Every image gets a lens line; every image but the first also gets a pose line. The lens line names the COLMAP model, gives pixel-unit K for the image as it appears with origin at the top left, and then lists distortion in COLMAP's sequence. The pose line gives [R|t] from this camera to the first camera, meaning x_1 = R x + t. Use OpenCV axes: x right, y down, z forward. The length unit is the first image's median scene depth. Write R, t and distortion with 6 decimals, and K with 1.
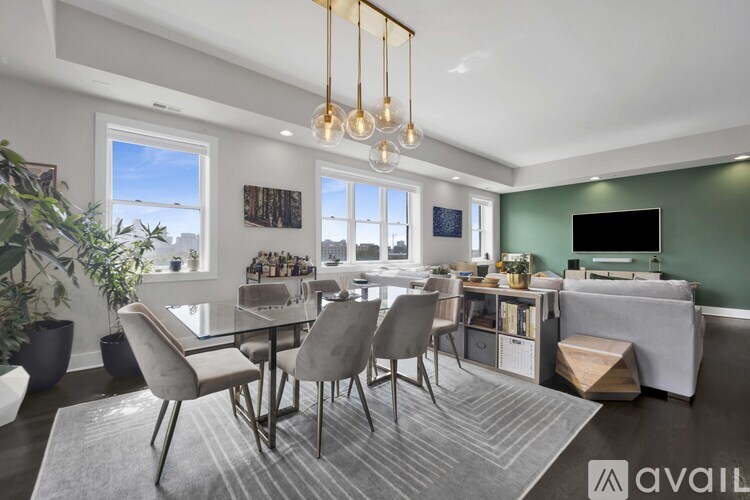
lens RADIAL K [[311.4, 0, 370.6], [0, 311.4, 248.9], [0, 0, 1]] dist [-0.019424, -0.001308]
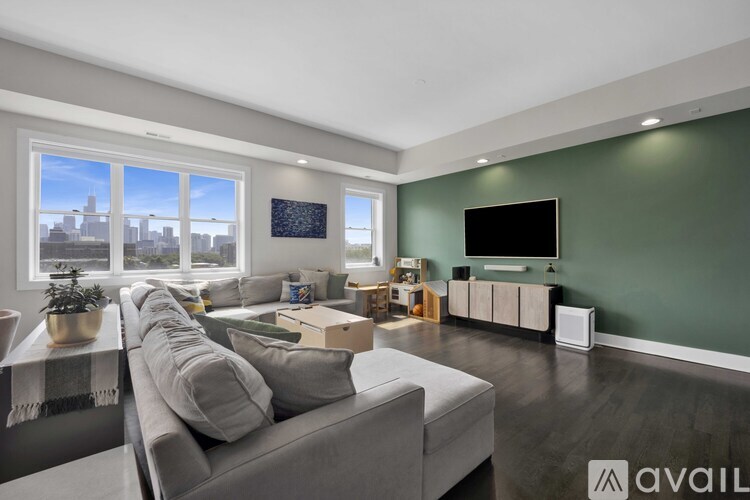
lens RADIAL K [[311.4, 0, 369.9], [0, 311.4, 249.7], [0, 0, 1]] dist [-0.019424, -0.001308]
pose [[0.999995, -0.000710, -0.003170, 0.448528], [0.000713, 0.999999, 0.000897, -0.009335], [0.003170, -0.000899, 0.999995, 0.228378]]
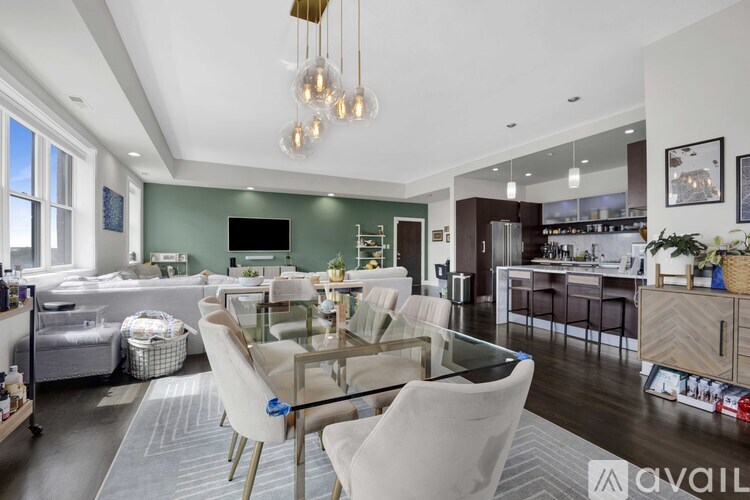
lens RADIAL K [[311.4, 0, 375.4], [0, 311.4, 250.5], [0, 0, 1]] dist [-0.019424, -0.001308]
pose [[0.243647, -0.000677, 0.969864, -0.305626], [-0.009222, 0.999953, 0.003014, -0.000197], [-0.969820, -0.009679, 0.243629, 0.245600]]
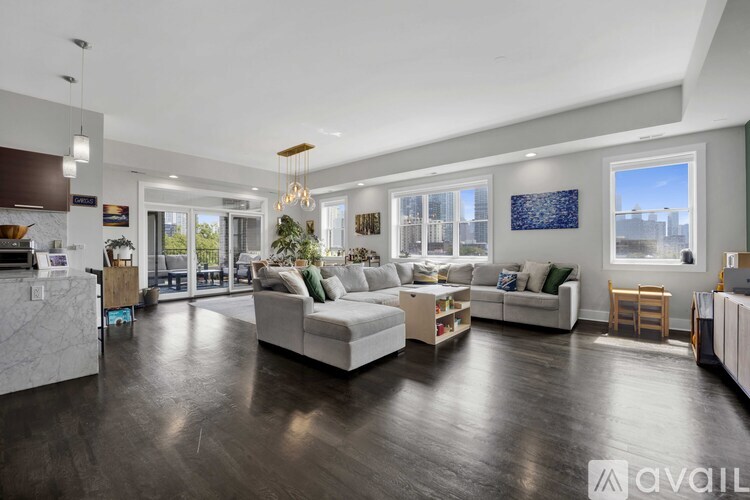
lens RADIAL K [[311.4, 0, 376.2], [0, 311.4, 249.8], [0, 0, 1]] dist [-0.019424, -0.001308]
pose [[0.169378, 0.005416, -0.985536, 0.991165], [0.006312, 0.999958, 0.006581, 0.005389], [0.985531, -0.007336, 0.169337, 0.481412]]
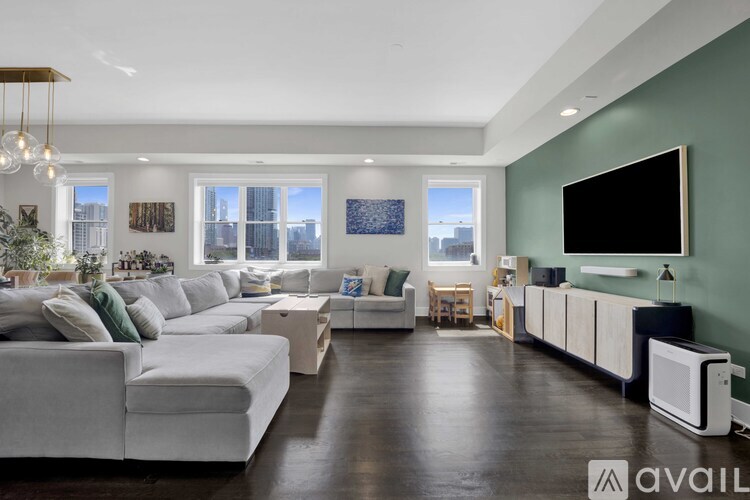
lens RADIAL K [[311.4, 0, 370.1], [0, 311.4, 250.1], [0, 0, 1]] dist [-0.019424, -0.001308]
pose [[0.769540, -0.000953, -0.638598, 0.796979], [-0.001207, 0.999995, -0.002946, 0.005368], [0.638598, 0.003037, 0.769535, 0.385448]]
